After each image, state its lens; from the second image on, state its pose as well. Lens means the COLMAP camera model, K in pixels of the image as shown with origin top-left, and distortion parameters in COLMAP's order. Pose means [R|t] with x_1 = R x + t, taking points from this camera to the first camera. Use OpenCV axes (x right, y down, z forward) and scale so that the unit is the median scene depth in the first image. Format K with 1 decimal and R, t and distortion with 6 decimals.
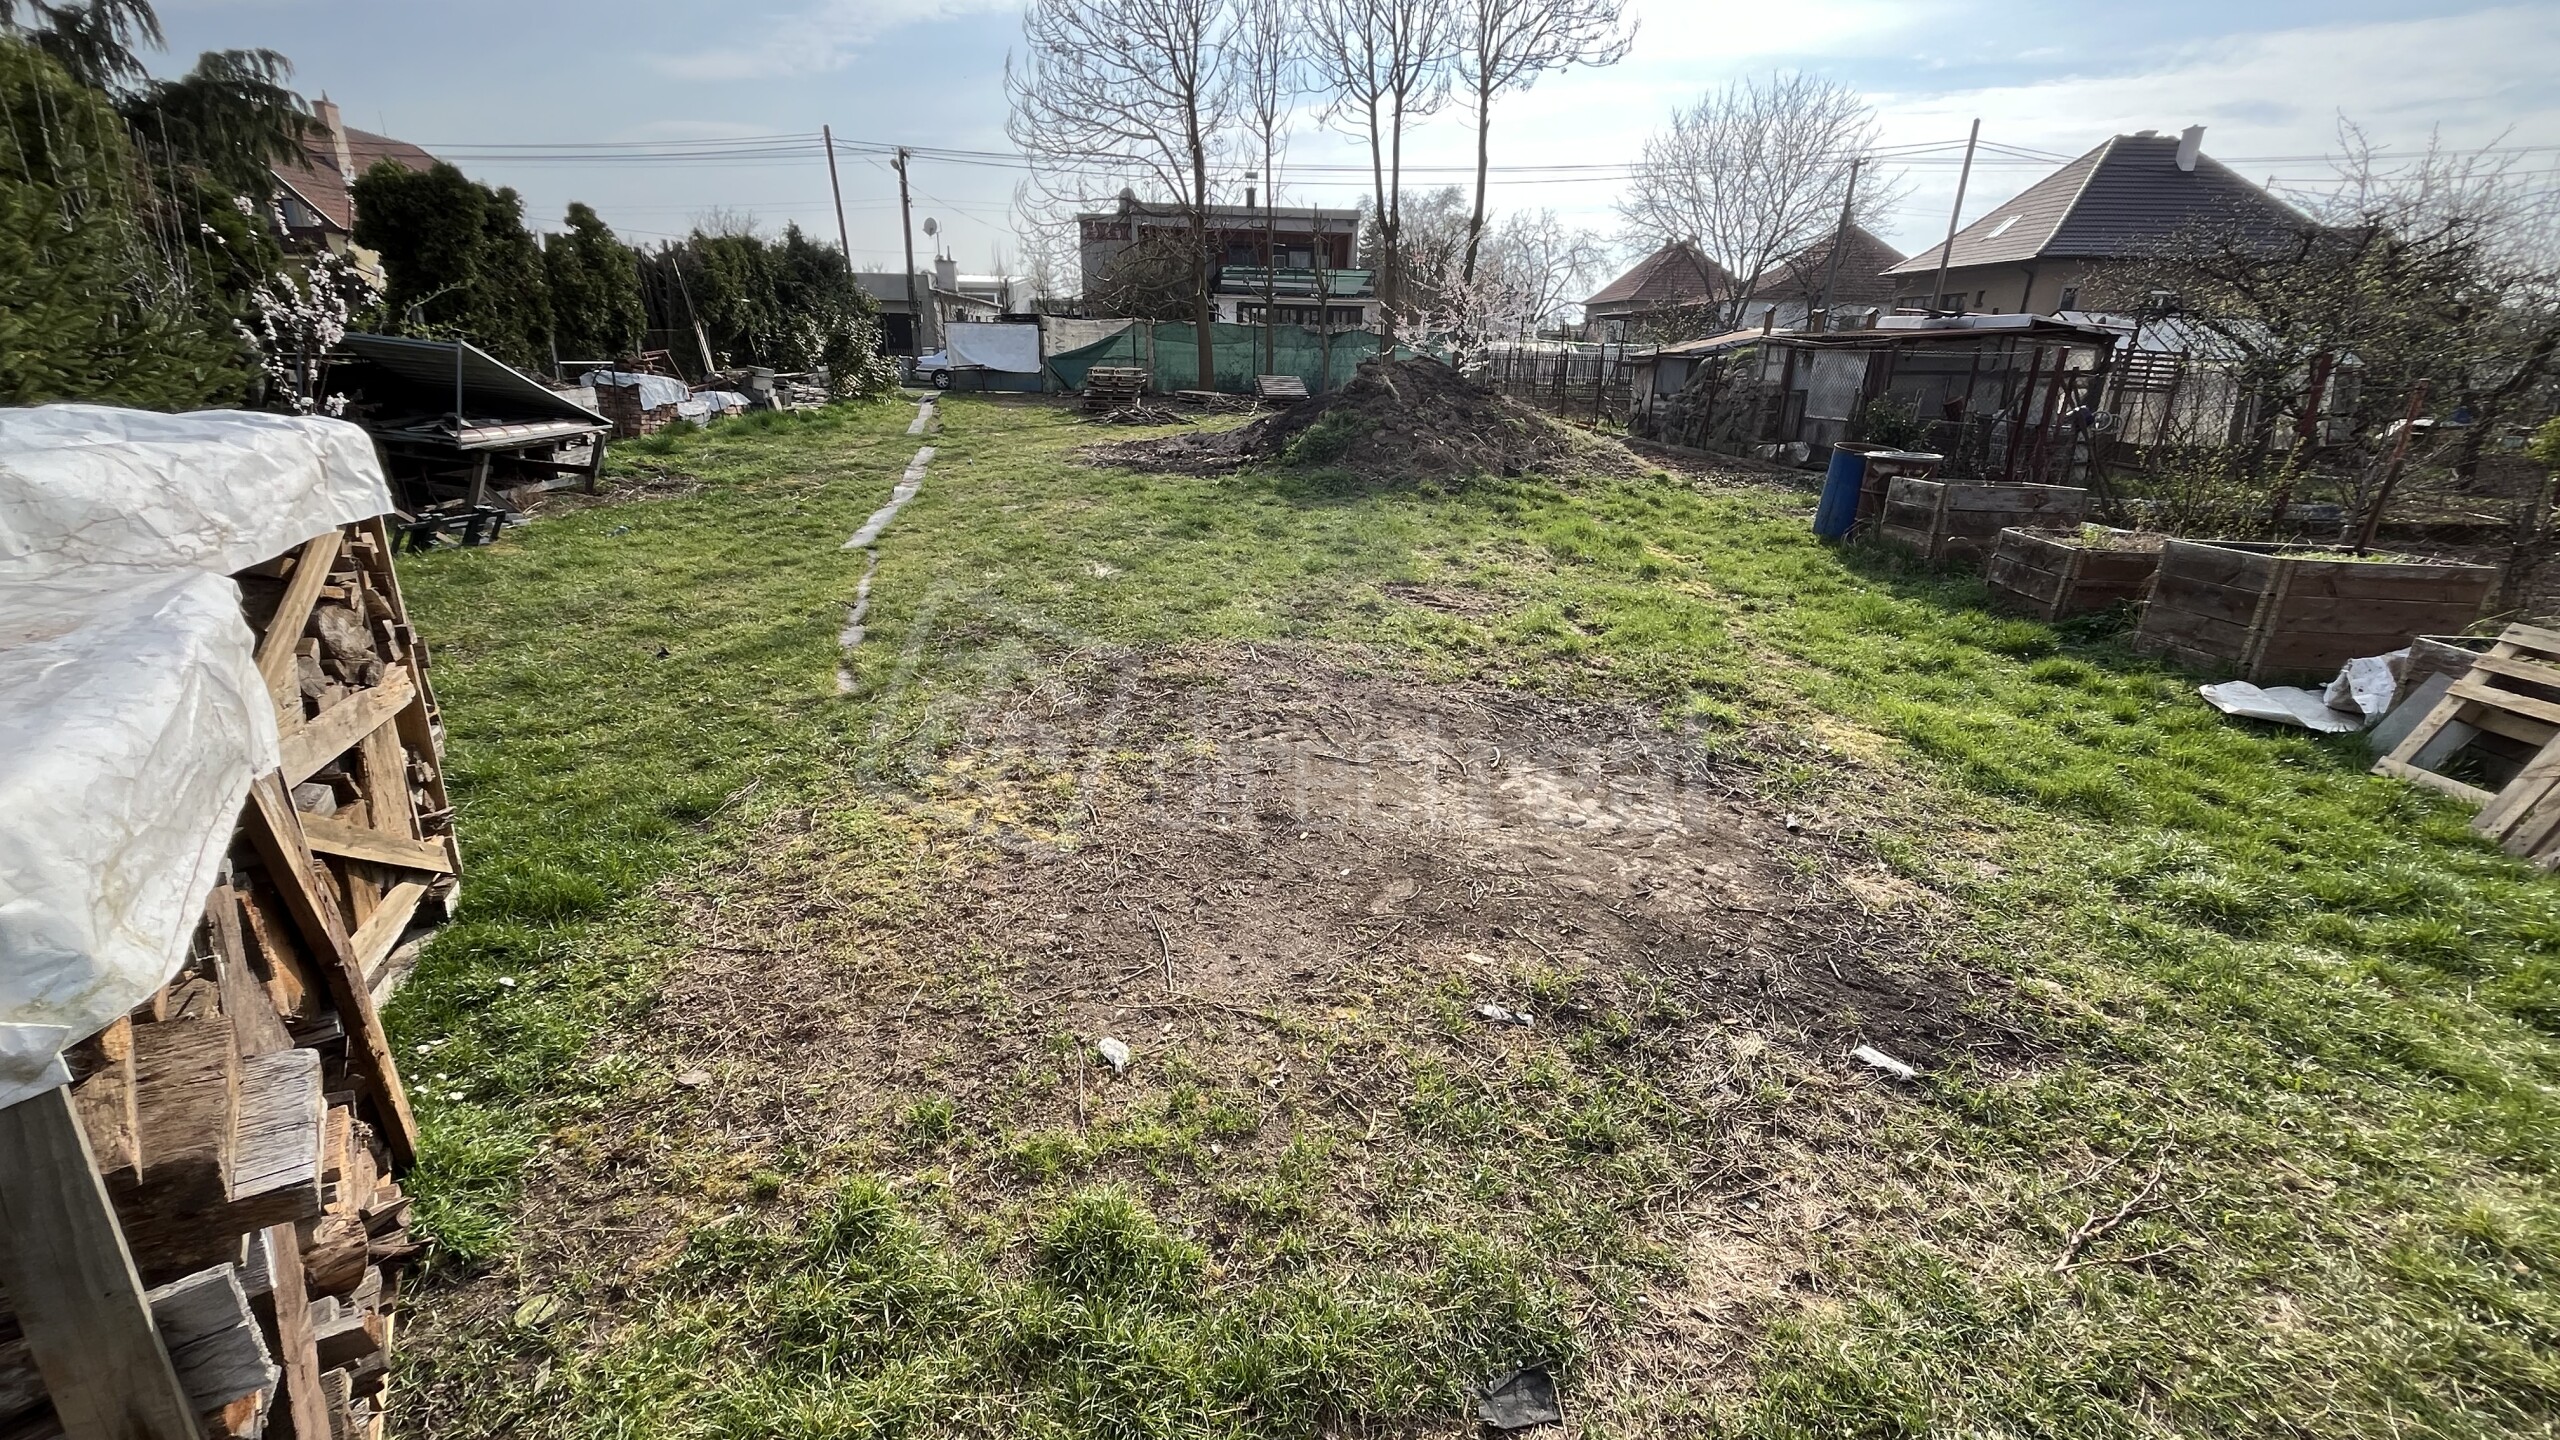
lens RADIAL K [[1031.8, 0, 1285.7], [0, 1031.8, 715.9], [0, 0, 1]] dist [-0.002192, 0.000114]
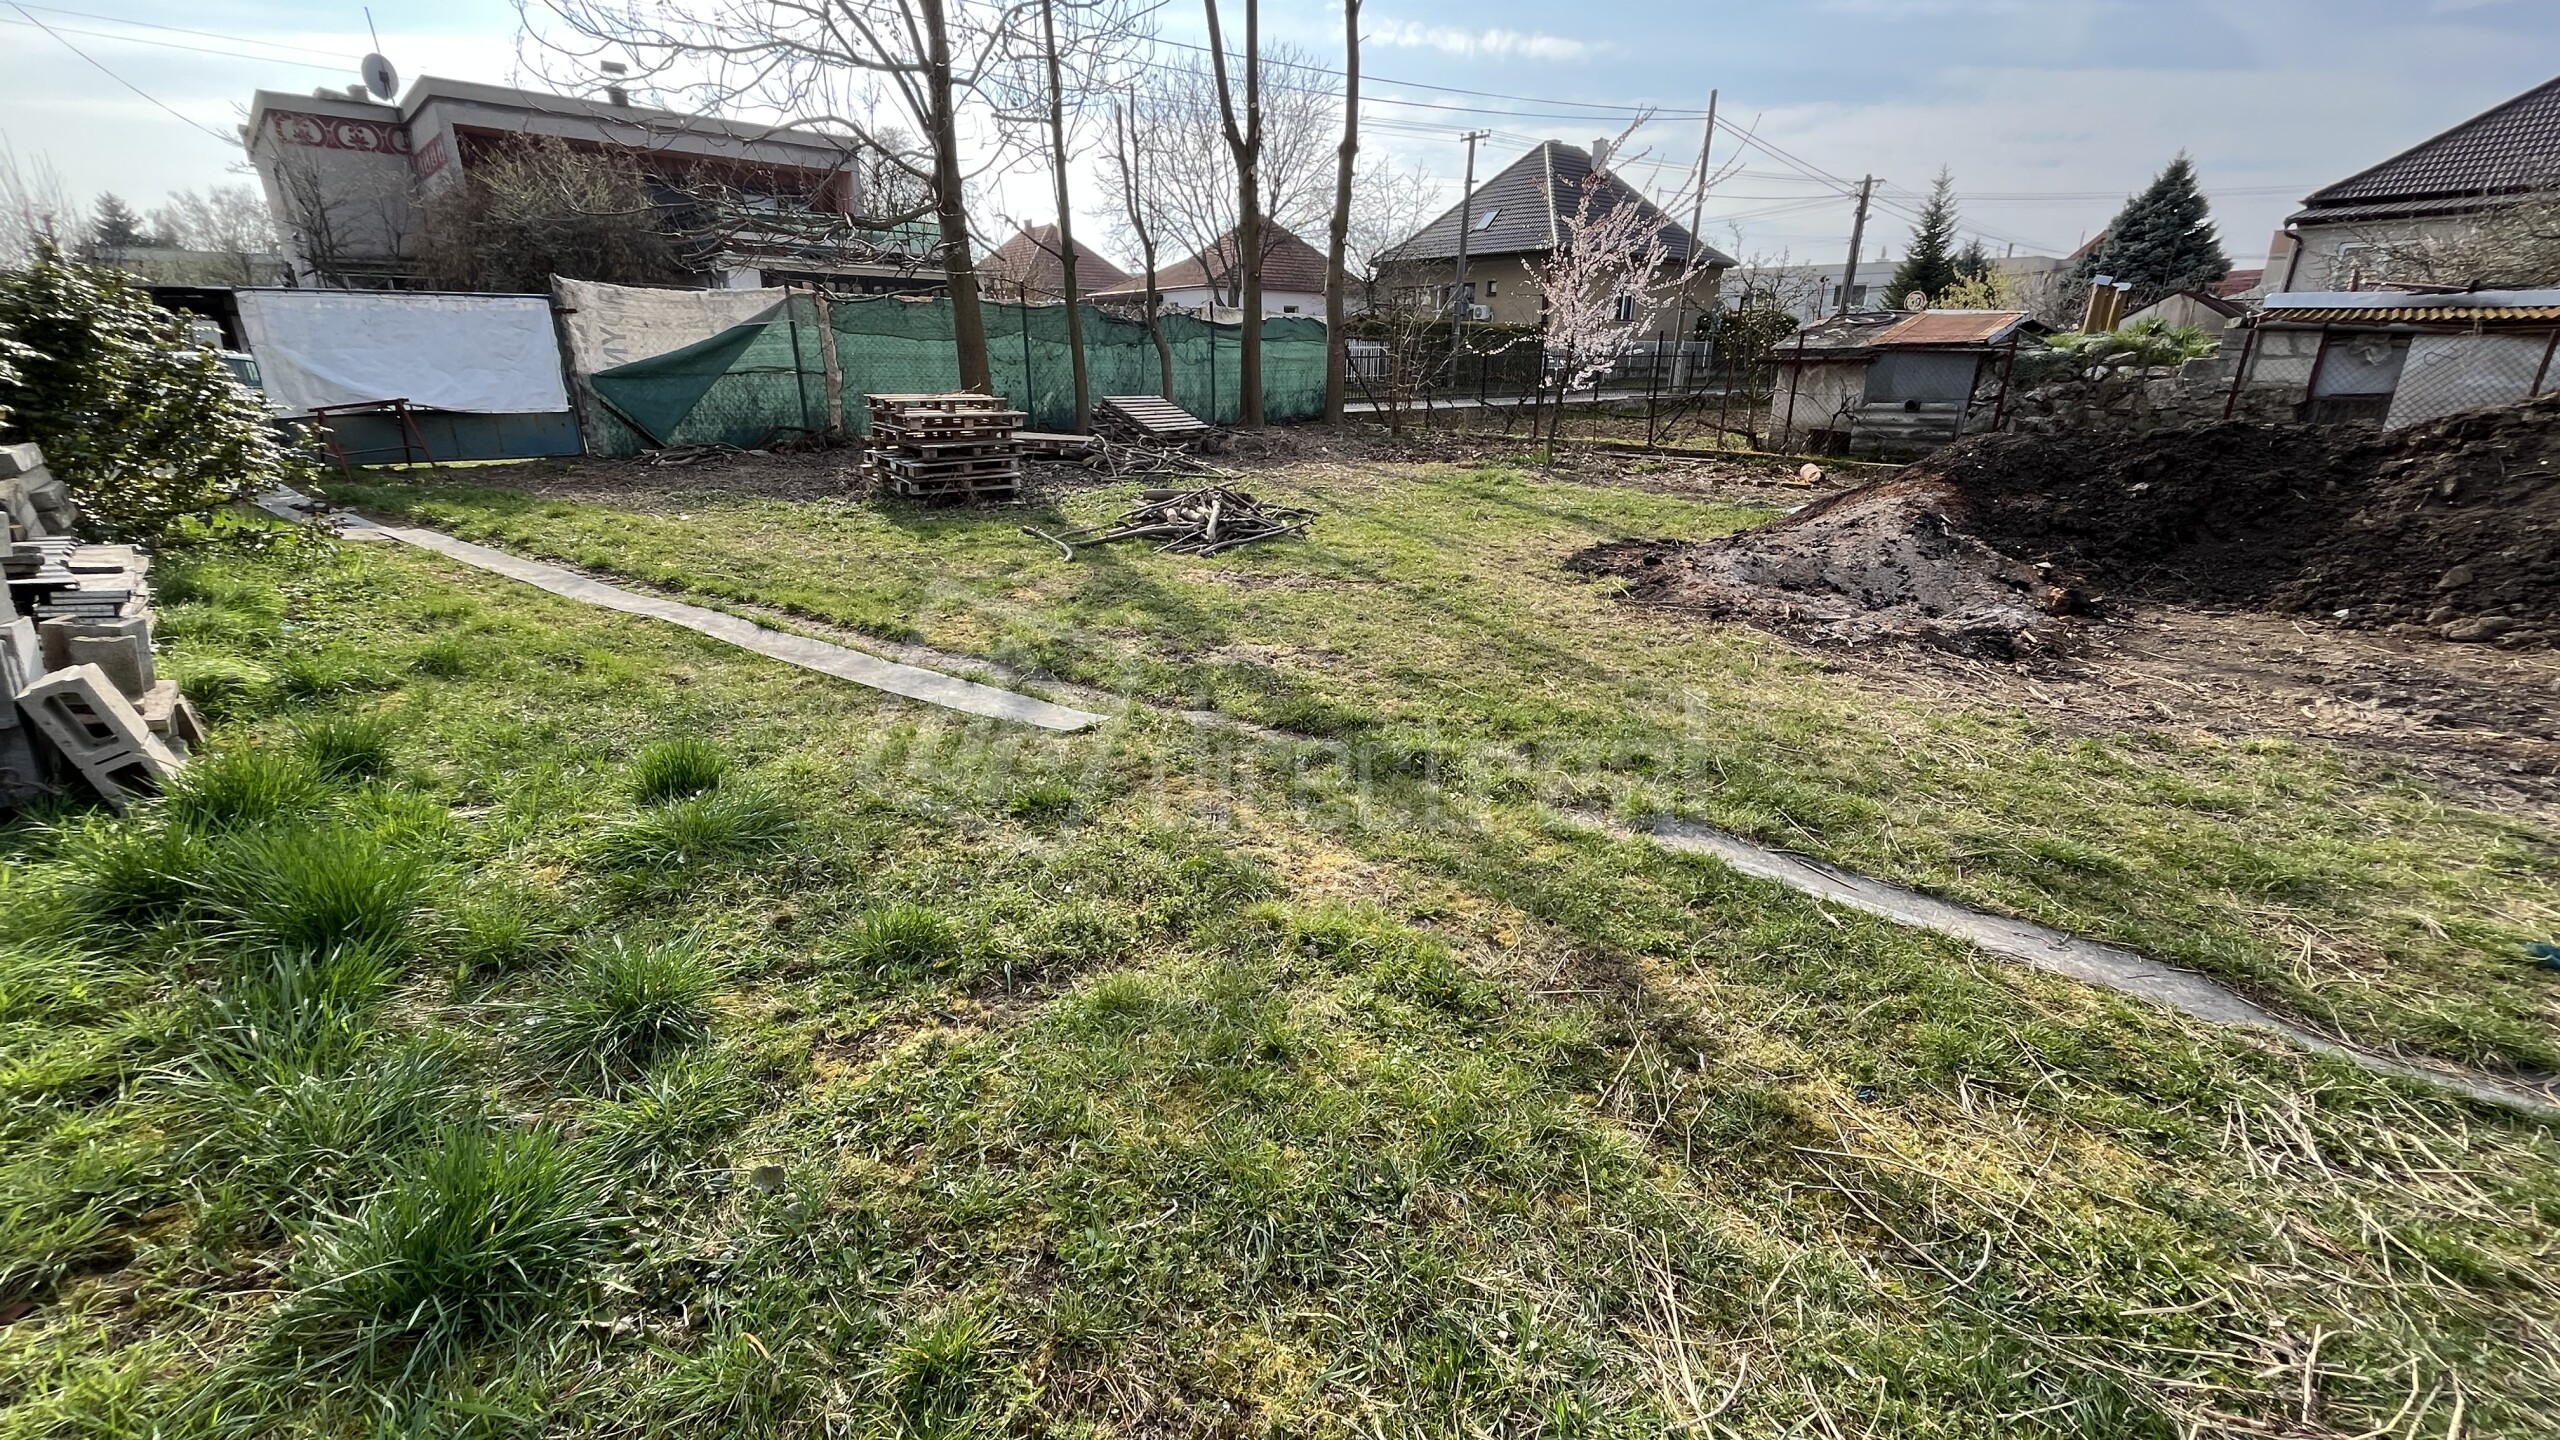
lens RADIAL K [[1034.8, 0, 1283.6], [0, 1034.8, 704.2], [0, 0, 1]] dist [0.000779, -0.000271]
pose [[0.766983, -0.223259, 0.601575, -0.361661], [0.226034, 0.971430, 0.072337, -0.219496], [-0.600538, 0.080495, 0.795534, 0.601214]]
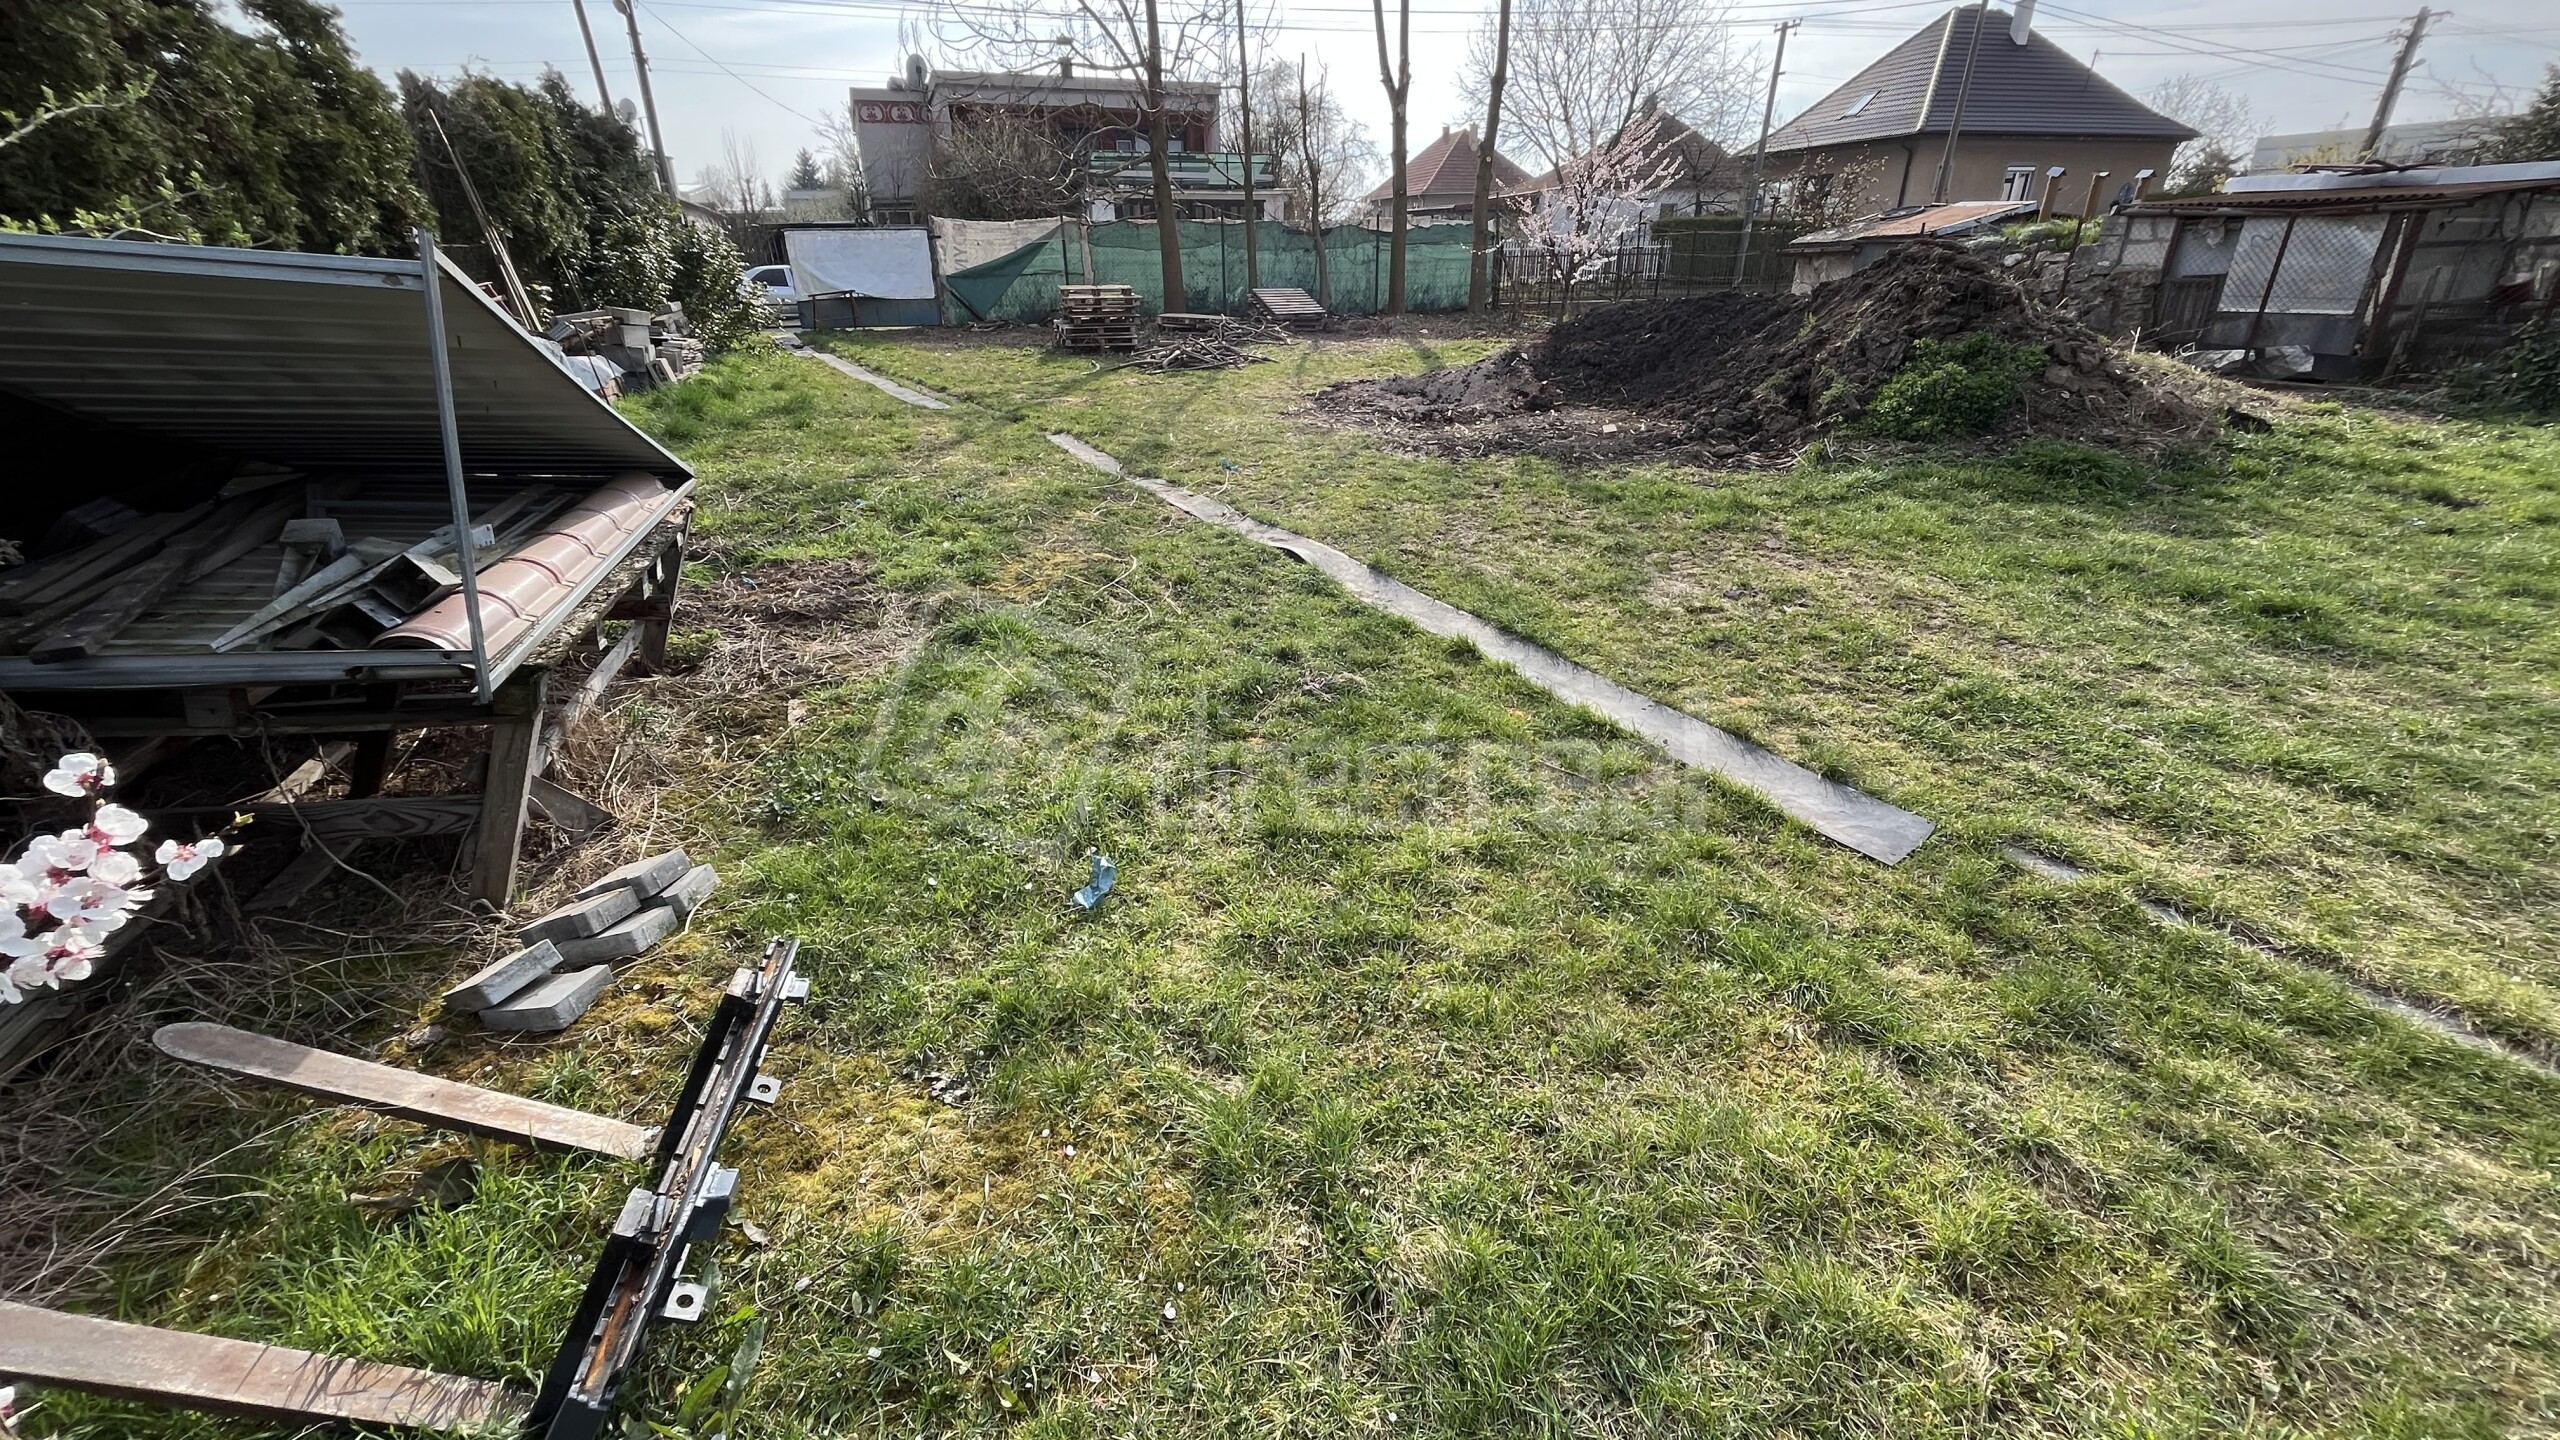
lens RADIAL K [[1034.8, 0, 1283.6], [0, 1034.8, 704.2], [0, 0, 1]] dist [0.000779, -0.000271]
pose [[0.961094, -0.138415, 0.239041, -0.263958], [0.122467, 0.989211, 0.080400, -0.098969], [-0.247590, -0.047998, 0.967675, 0.277452]]
